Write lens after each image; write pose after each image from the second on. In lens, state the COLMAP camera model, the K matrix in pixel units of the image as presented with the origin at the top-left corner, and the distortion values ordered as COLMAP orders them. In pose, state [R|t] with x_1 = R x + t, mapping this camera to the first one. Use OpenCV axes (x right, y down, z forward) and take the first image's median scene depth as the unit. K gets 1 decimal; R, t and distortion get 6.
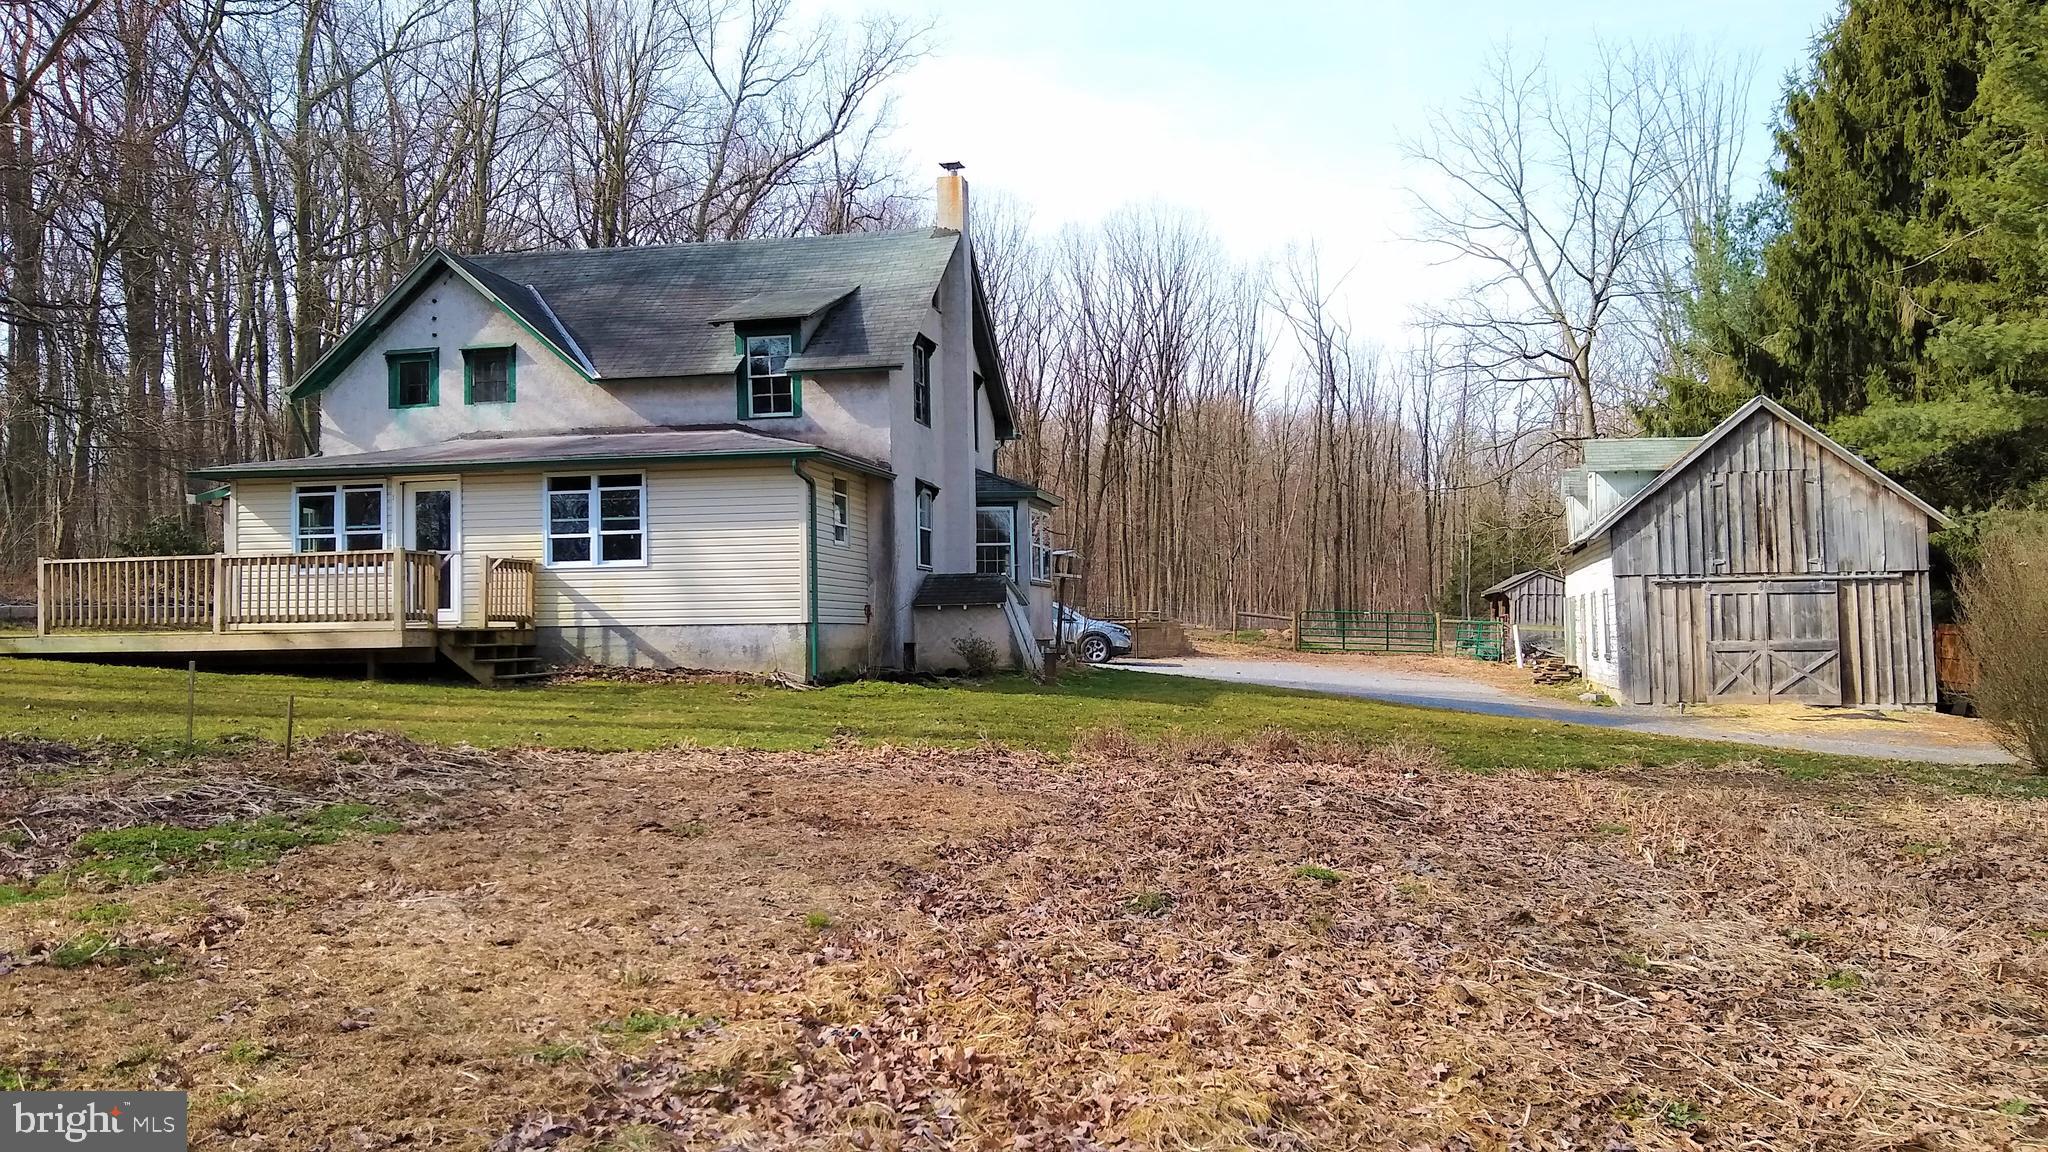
lens RADIAL K [[1632.6, 0, 1070.0], [0, 1632.6, 530.3], [0, 0, 1]] dist [0.015329, 0.003880]
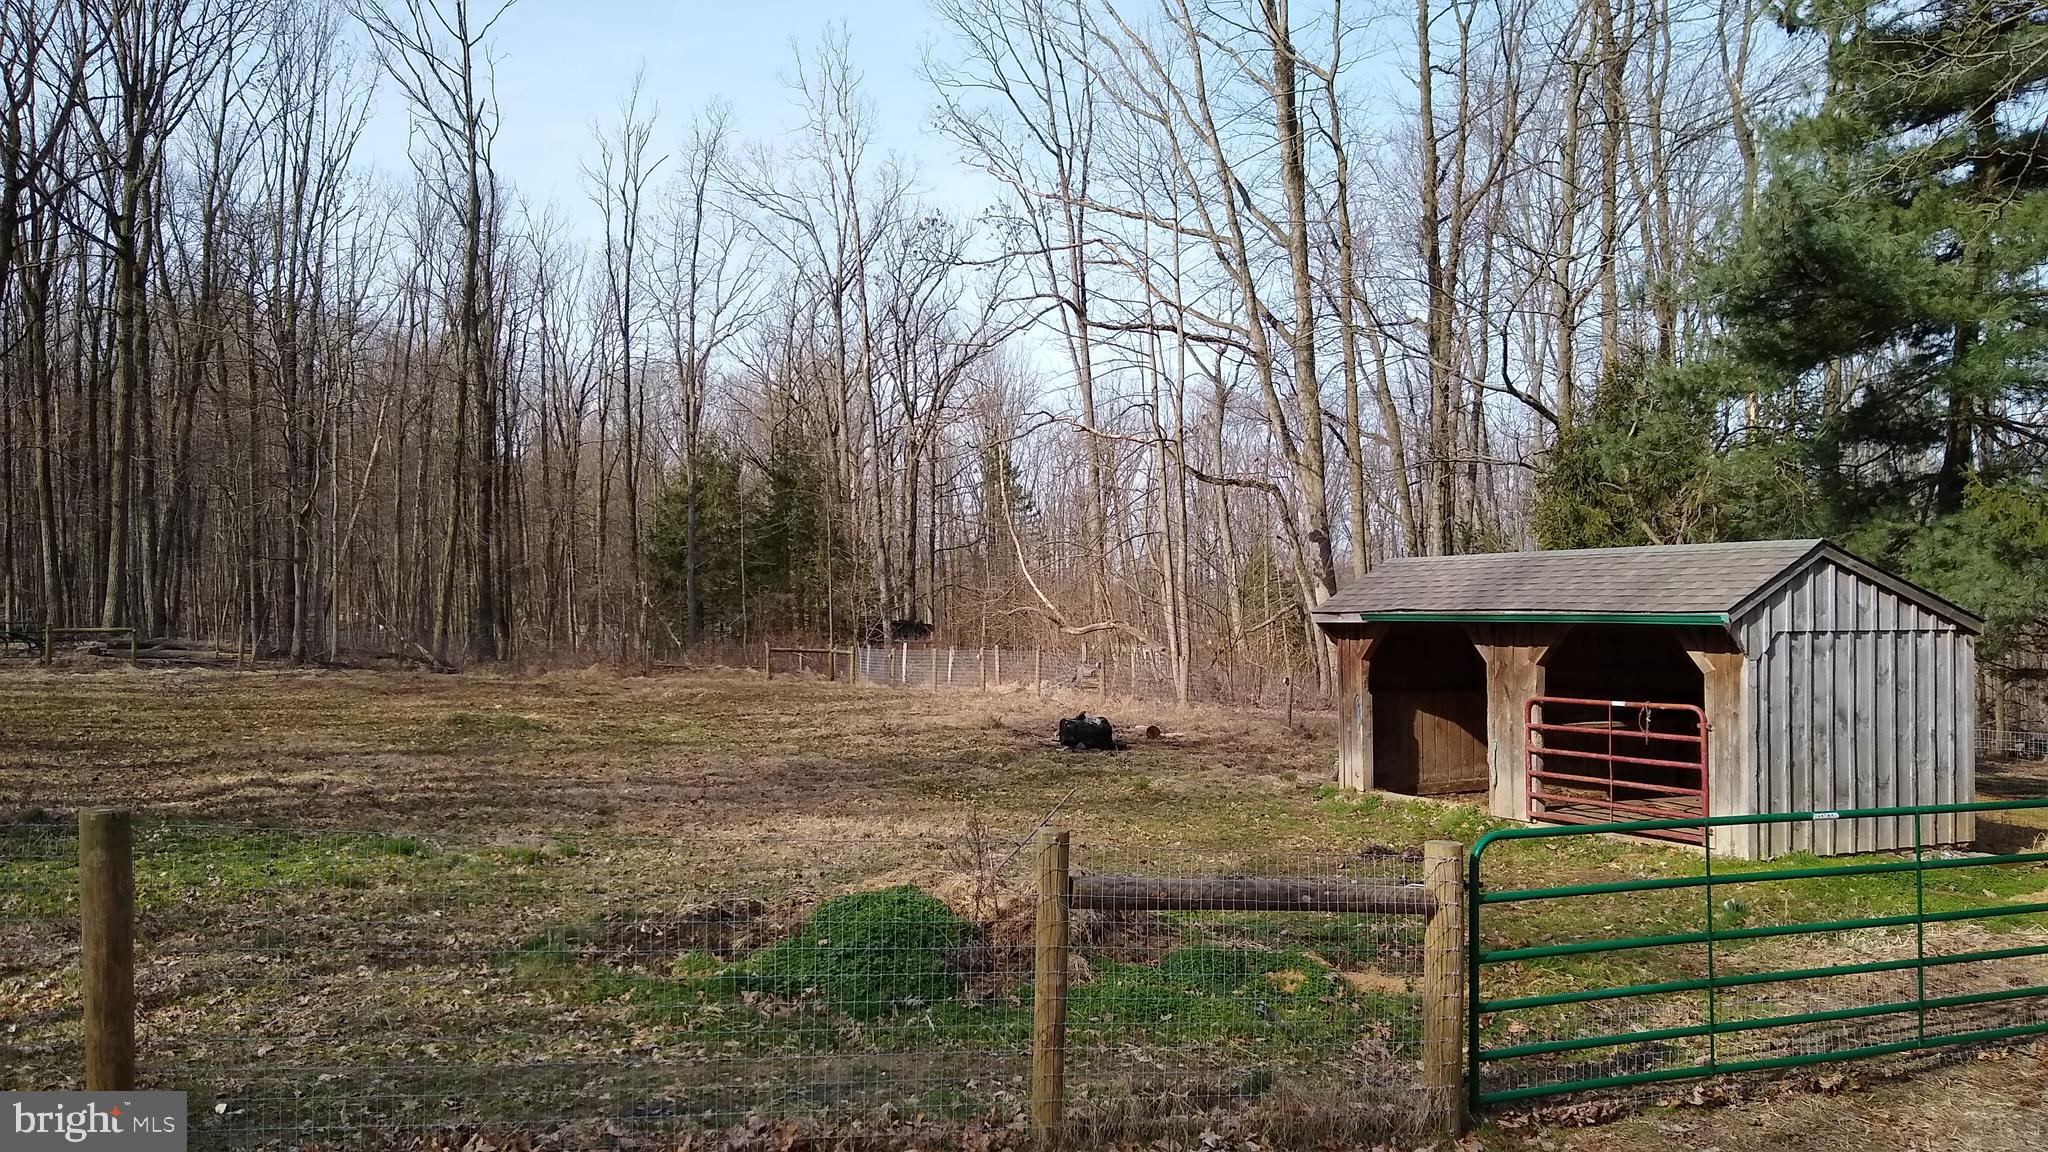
lens RADIAL K [[1602.9, 0, 1041.8], [0, 1602.9, 584.0], [0, 0, 1]] dist [0.056516, -0.059864]
pose [[0.835630, -0.012256, 0.549157, 0.060643], [-0.015695, 0.998810, 0.046174, 0.038845], [-0.549069, -0.047203, 0.834443, 1.566228]]
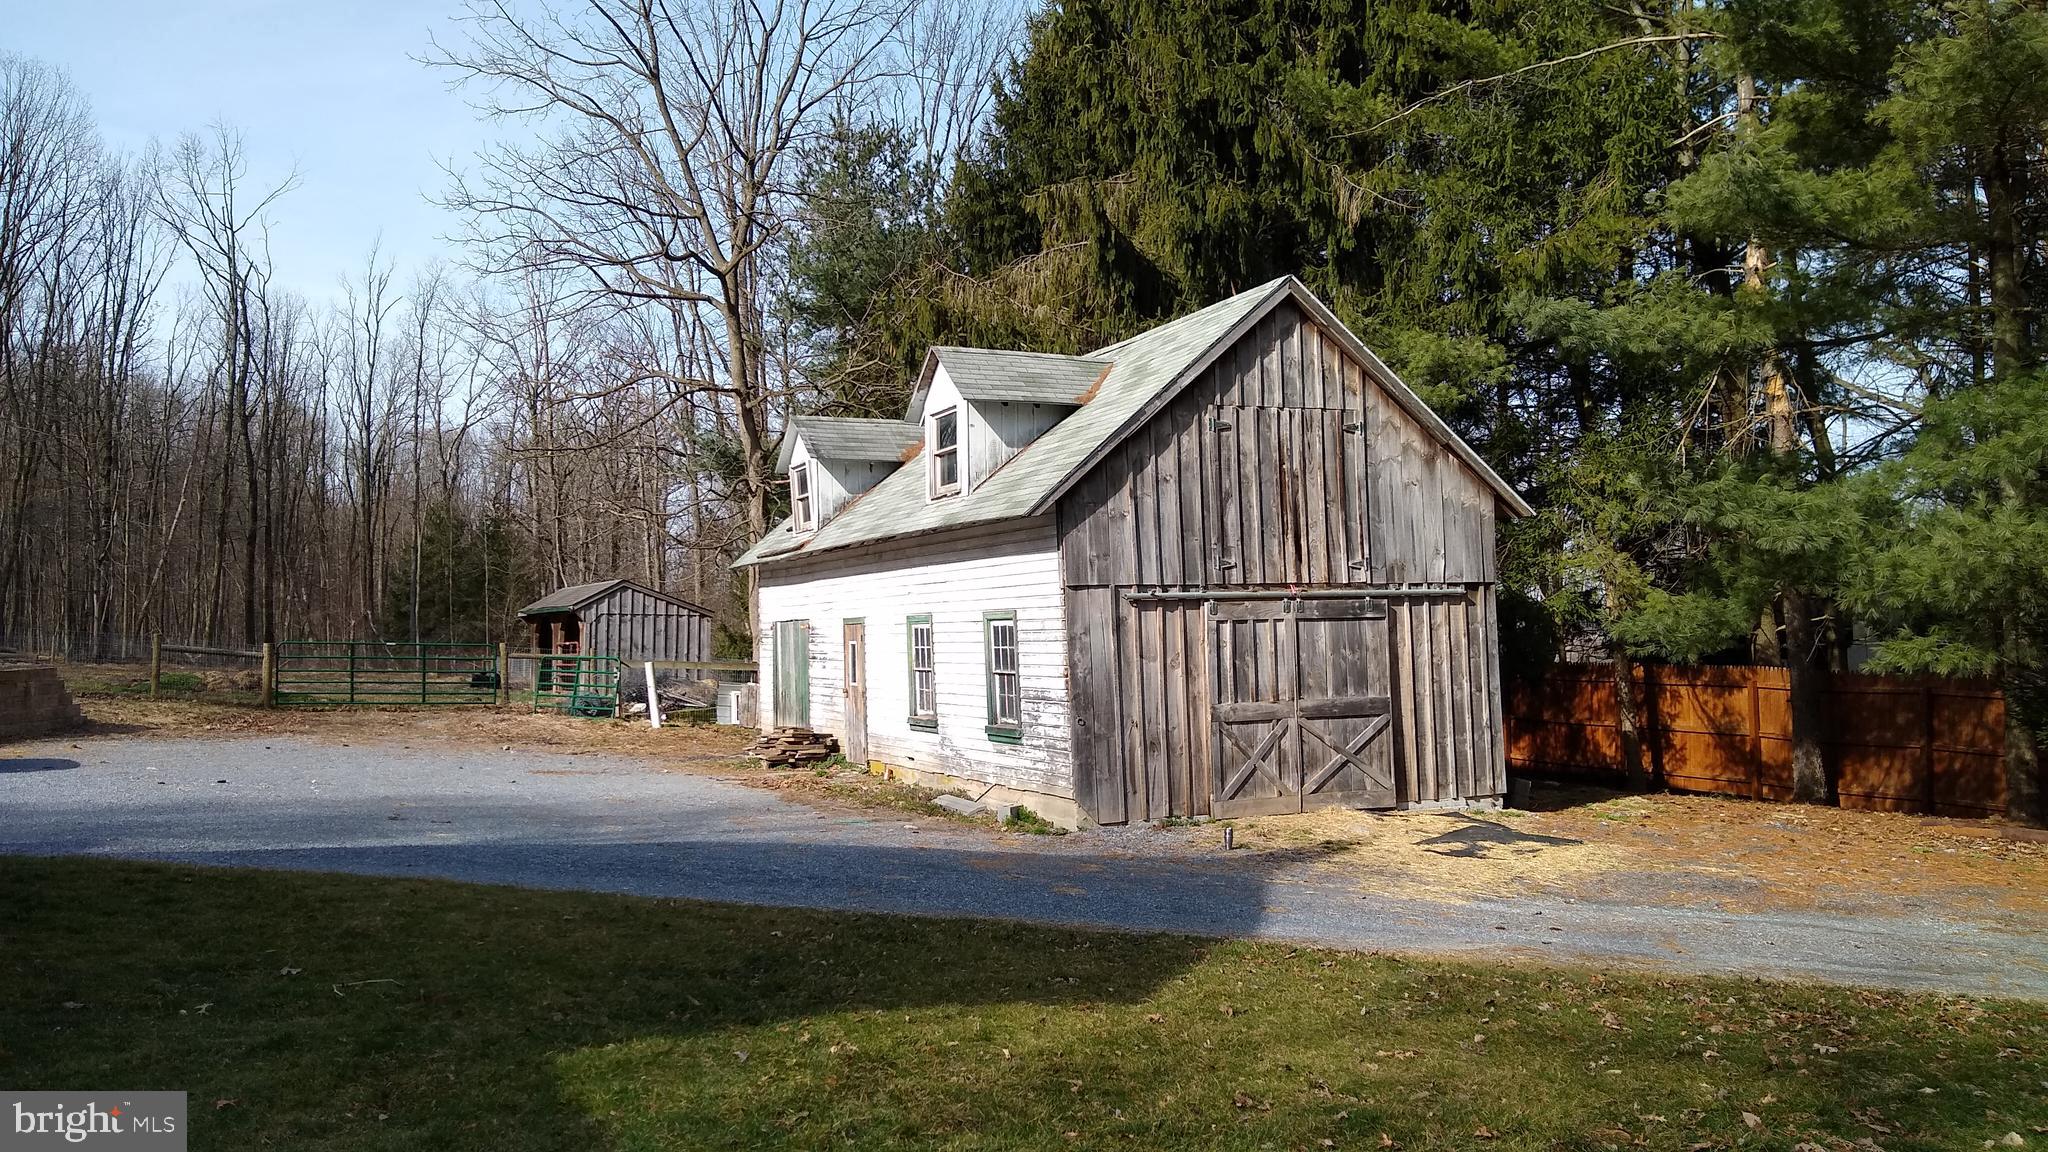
lens RADIAL K [[1614.4, 0, 1038.1], [0, 1614.4, 576.4], [0, 0, 1]] dist [0.006747, -0.003950]
pose [[0.799872, 0.015028, 0.599983, 0.010962], [-0.026017, 0.999615, 0.009646, 0.020283], [-0.599607, -0.023325, 0.799955, 0.594383]]
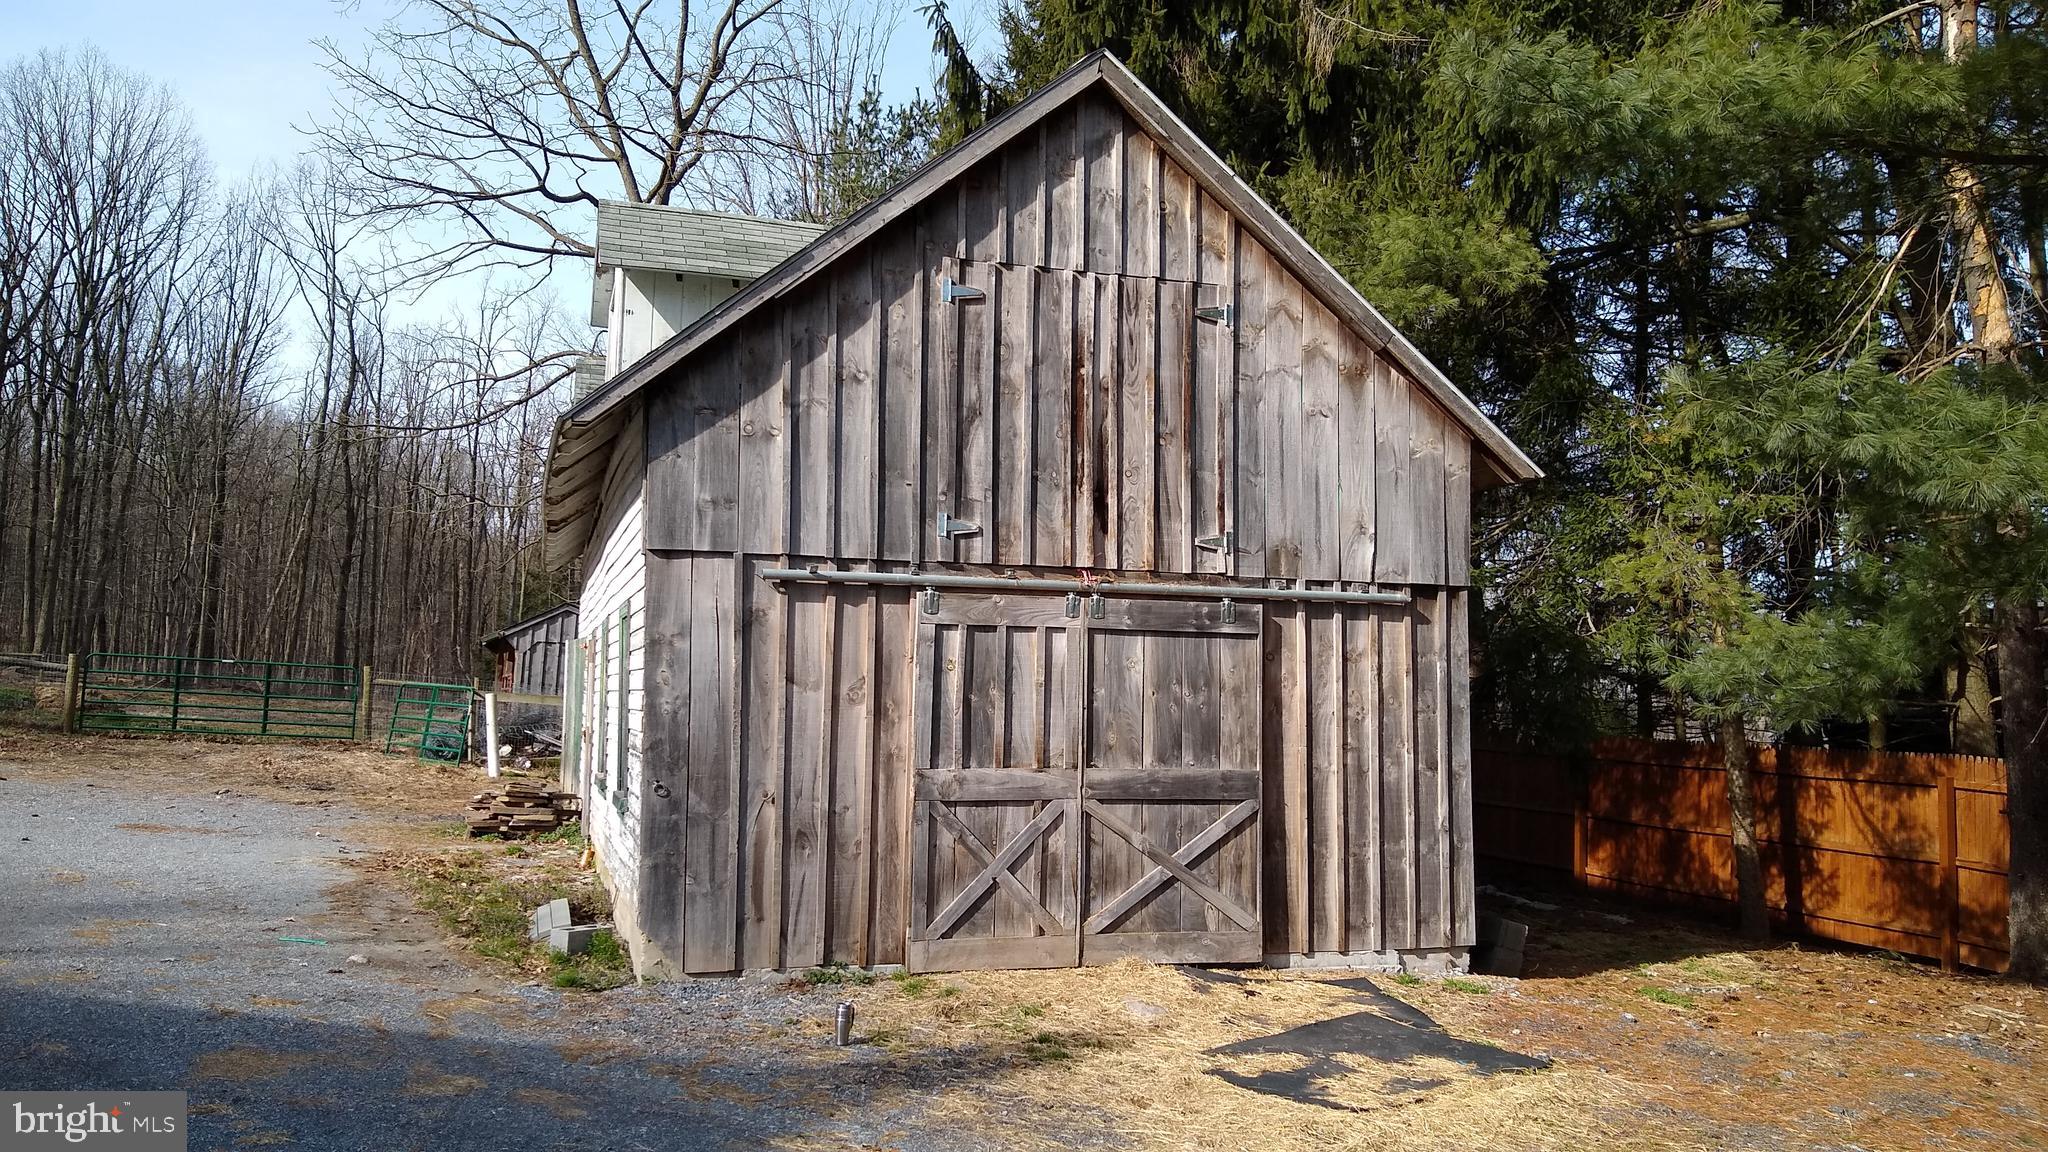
lens RADIAL K [[1602.9, 0, 1041.8], [0, 1602.9, 584.0], [0, 0, 1]] dist [0.056516, -0.059864]
pose [[0.861123, 0.063330, 0.504437, 0.248521], [-0.059935, 0.997938, -0.022972, 0.037165], [-0.504852, -0.010452, 0.863143, 0.714391]]
